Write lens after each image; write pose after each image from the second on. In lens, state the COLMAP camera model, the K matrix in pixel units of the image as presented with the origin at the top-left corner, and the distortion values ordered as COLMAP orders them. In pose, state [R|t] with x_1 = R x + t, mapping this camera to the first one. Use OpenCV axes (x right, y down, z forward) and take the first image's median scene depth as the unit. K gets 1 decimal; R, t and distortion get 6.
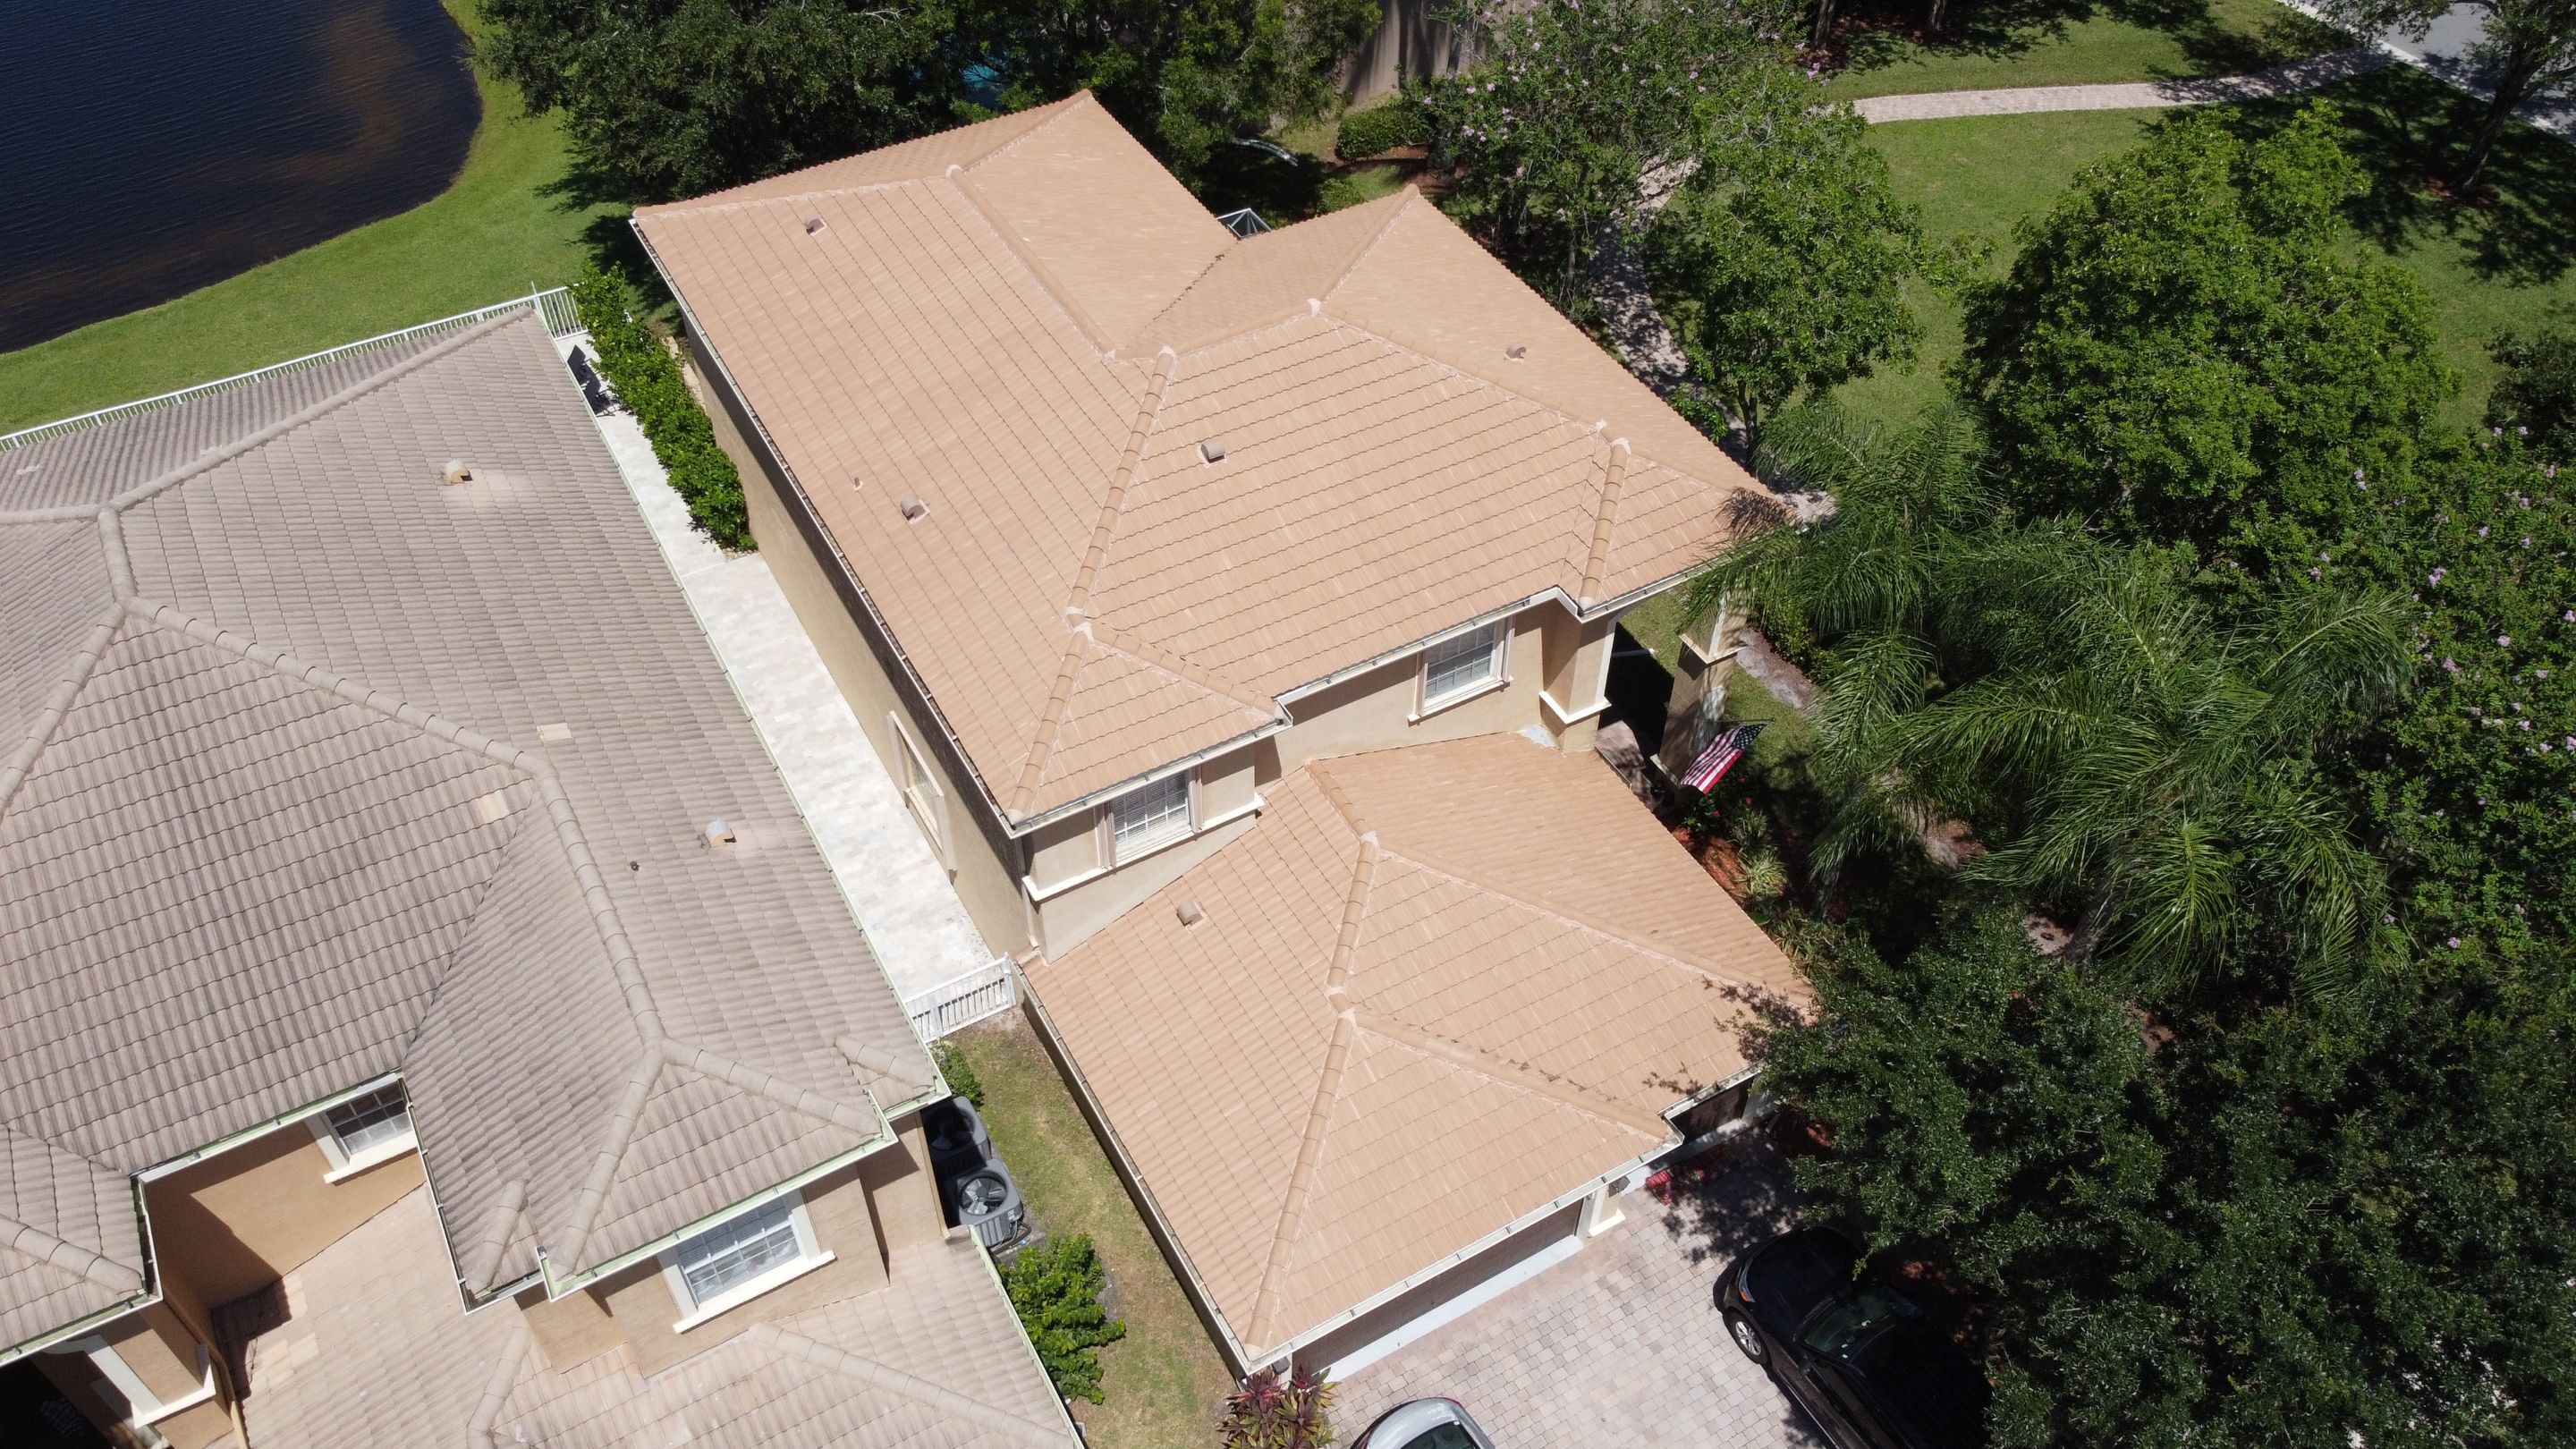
lens RADIAL K [[1942.9, 0, 1289.8], [0, 1942.9, 727.0], [0, 0, 1]] dist [0.008722, -0.003766]
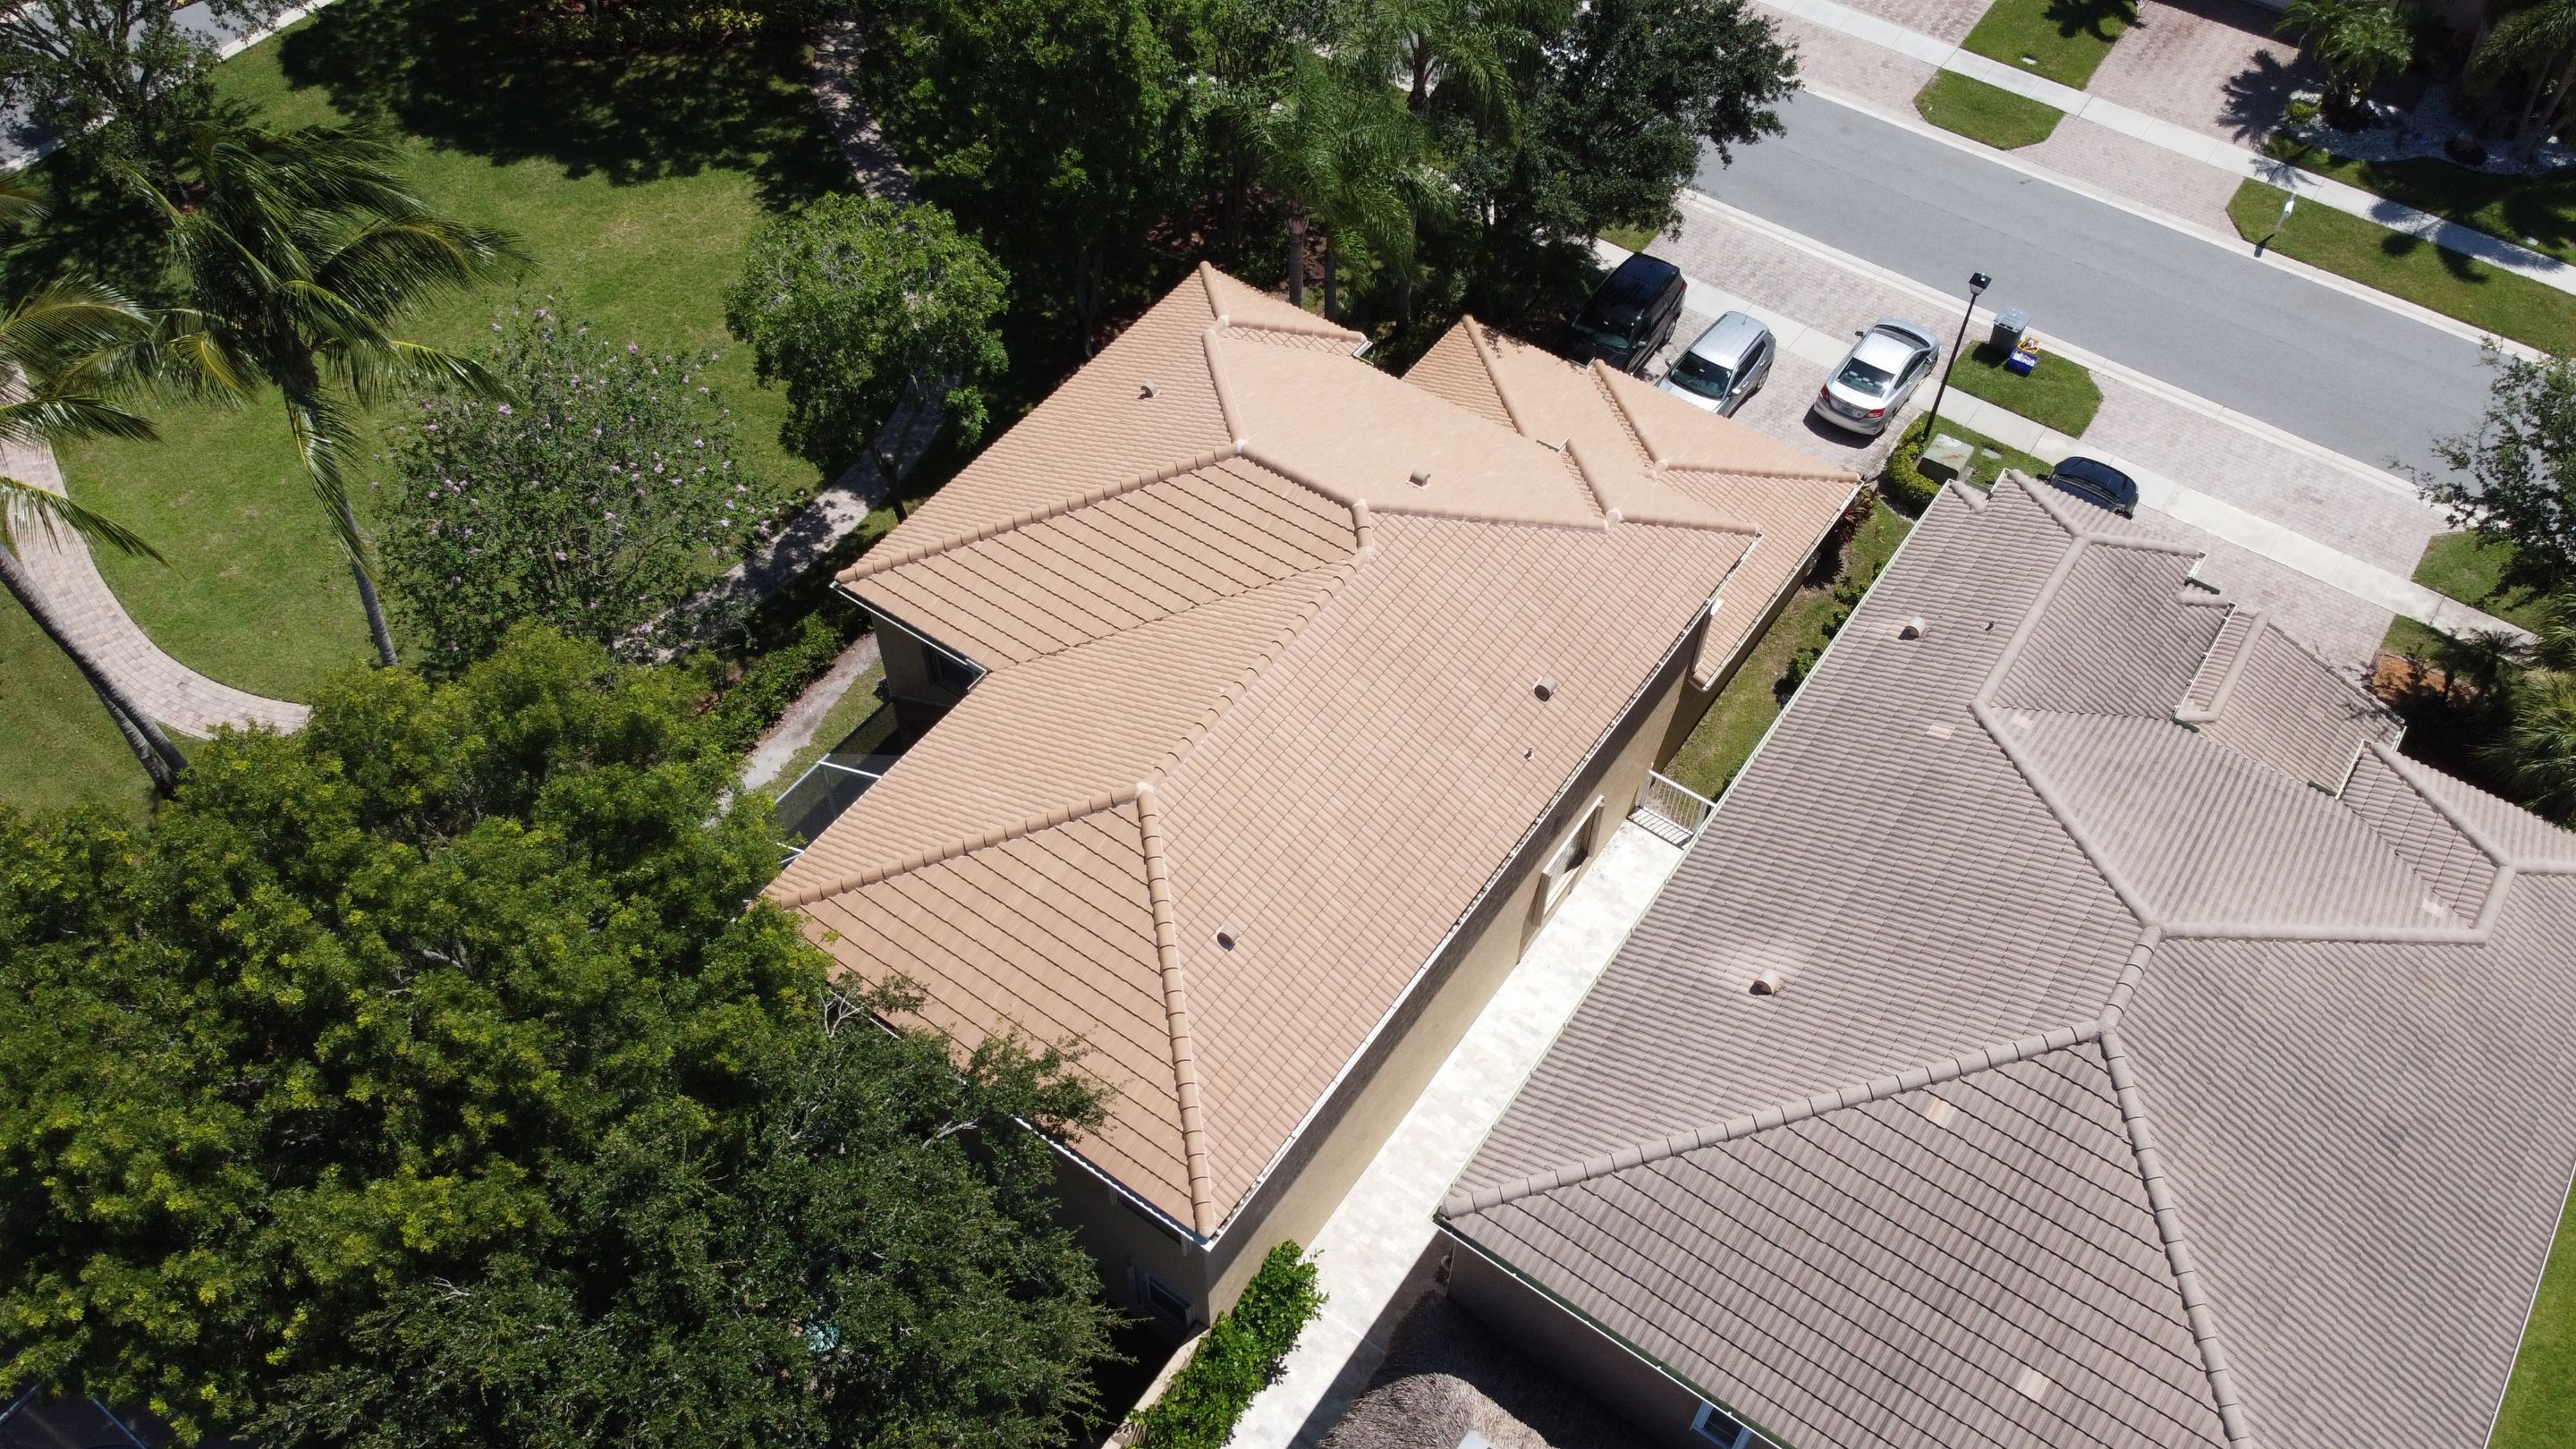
lens RADIAL K [[1942.9, 0, 1271.7], [0, 1942.9, 722.7], [0, 0, 1]] dist [0.008722, -0.003766]
pose [[-0.418208, -0.713479, 0.562183, -0.804211], [0.648358, 0.198999, 0.734868, -1.078336], [-0.636187, 0.671824, 0.379367, 0.703219]]
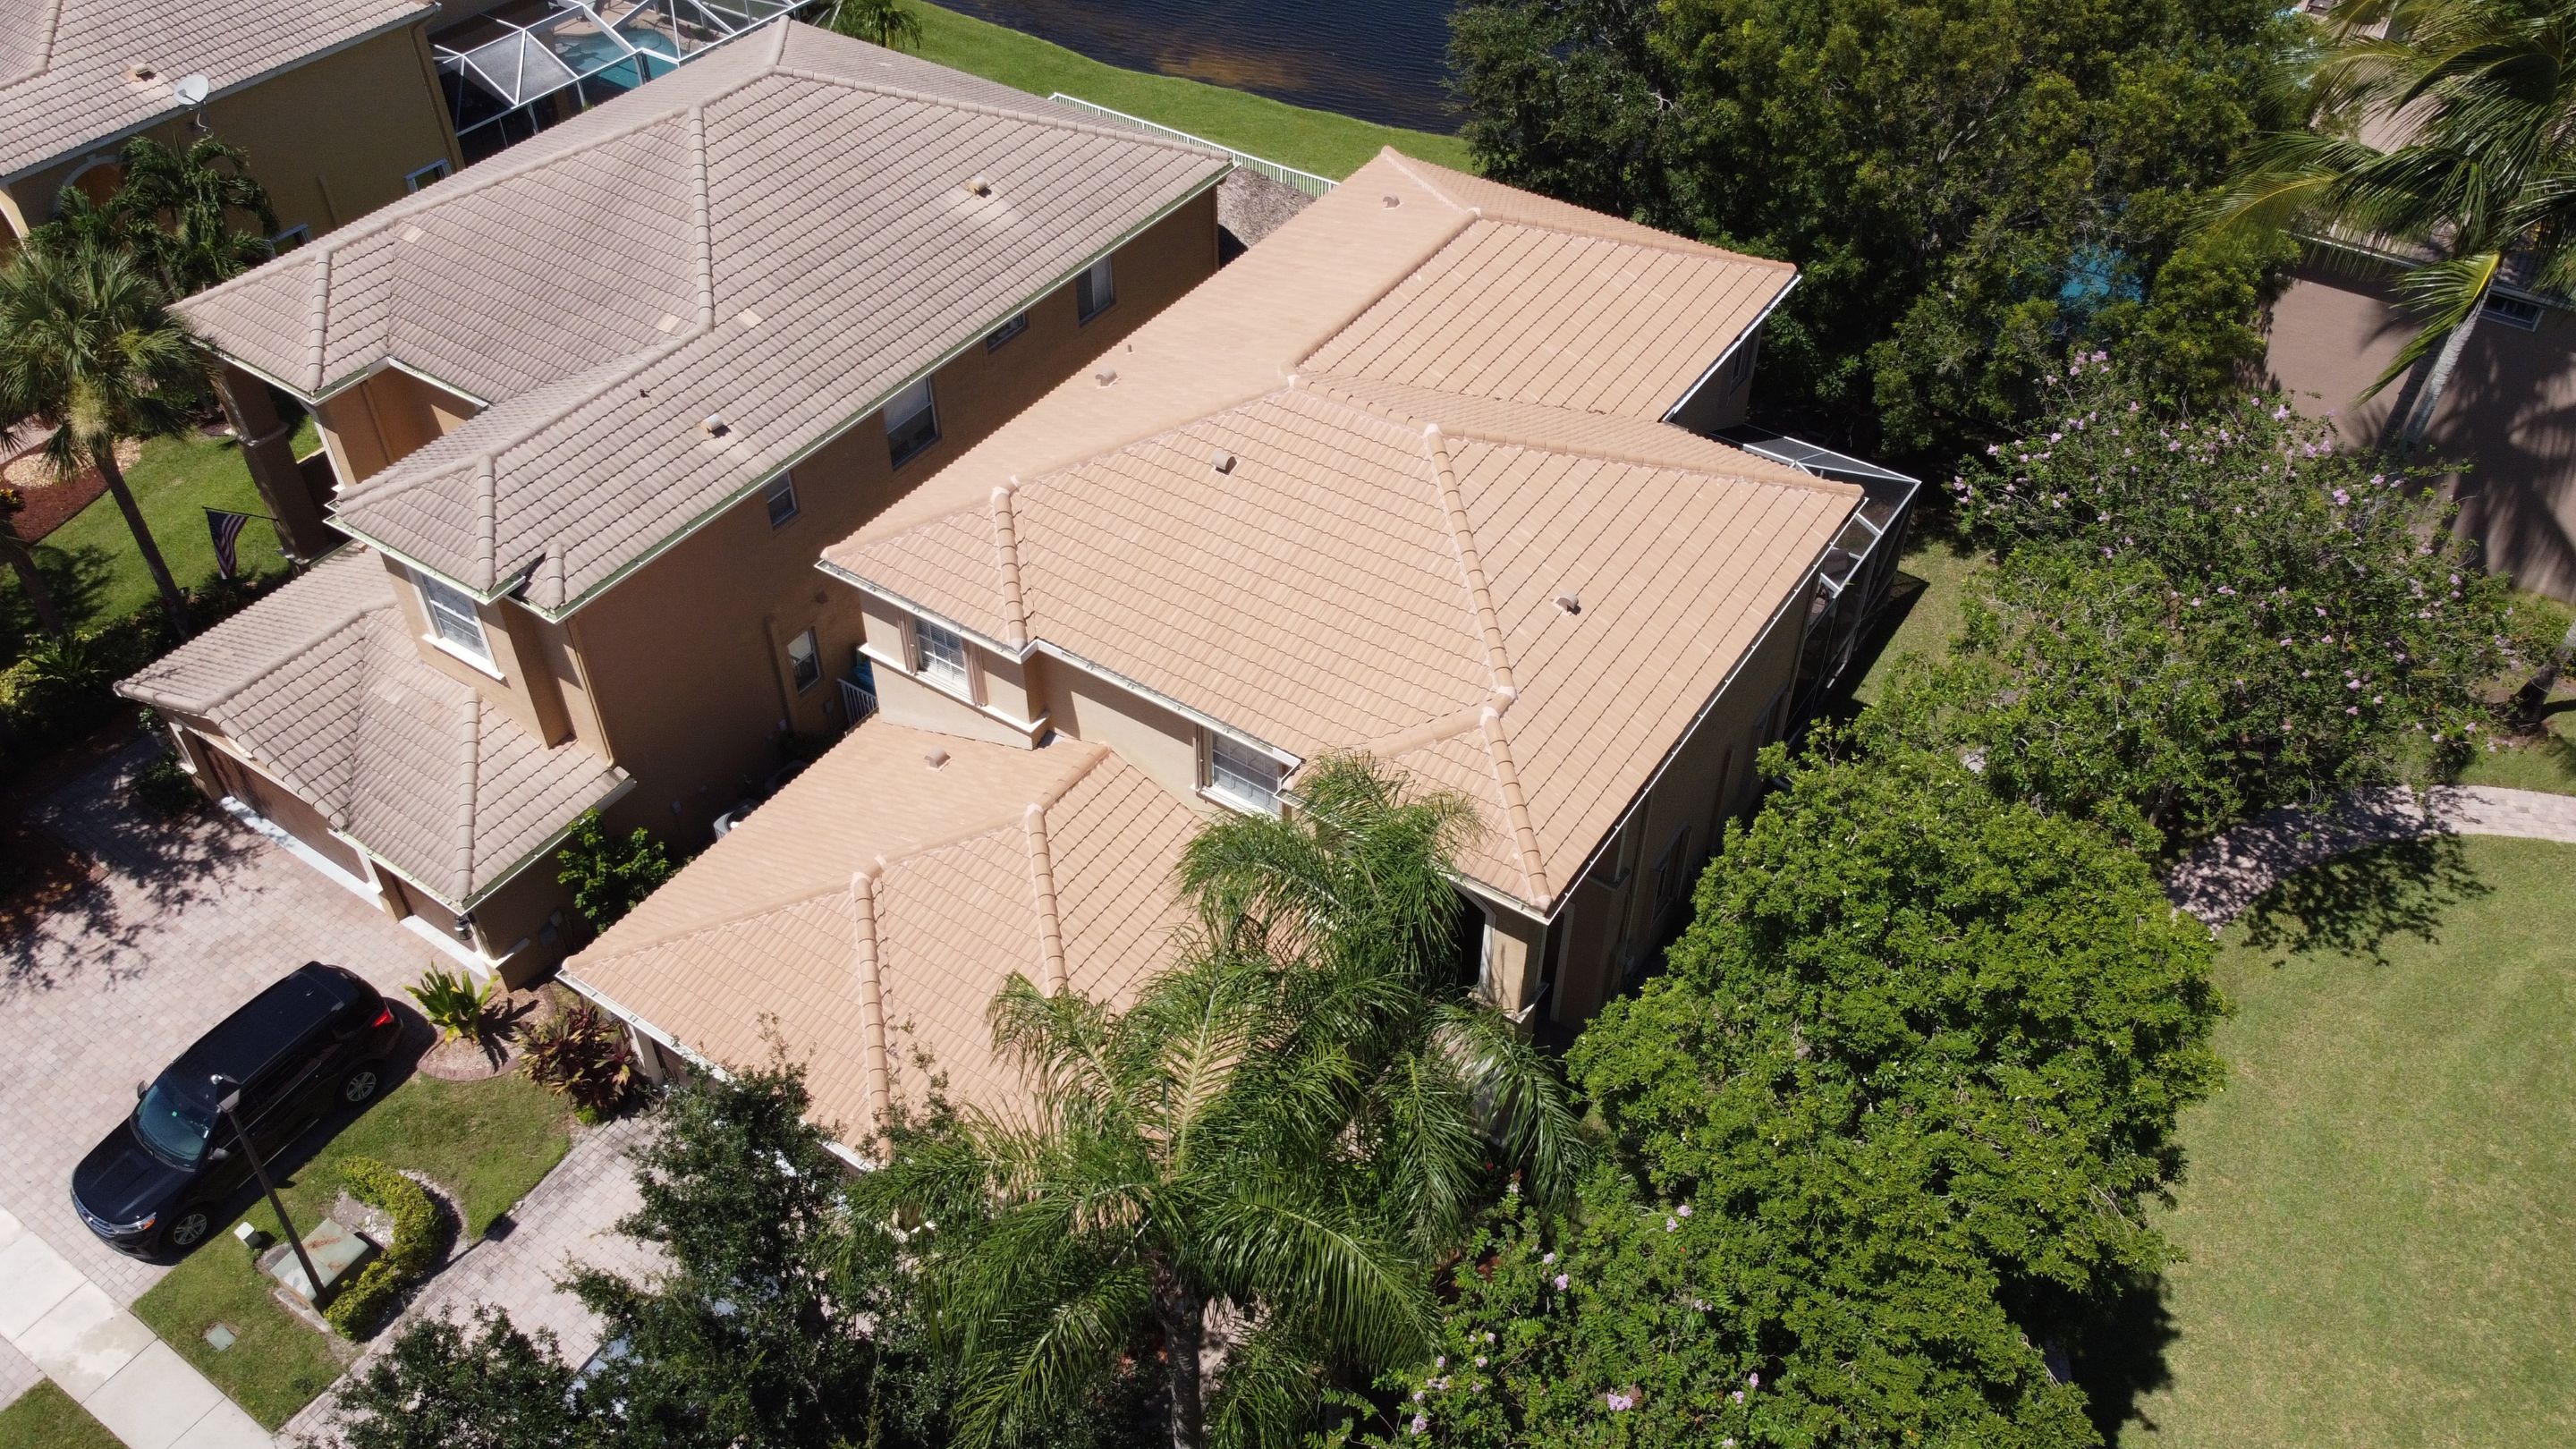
lens RADIAL K [[1942.9, 0, 1274.8], [0, 1942.9, 716.1], [0, 0, 1]] dist [0.008722, -0.003766]
pose [[0.445068, 0.597998, -0.666568, 0.765848], [-0.640118, 0.732986, 0.230175, -0.304223], [0.626229, 0.324238, 0.709018, 0.313846]]
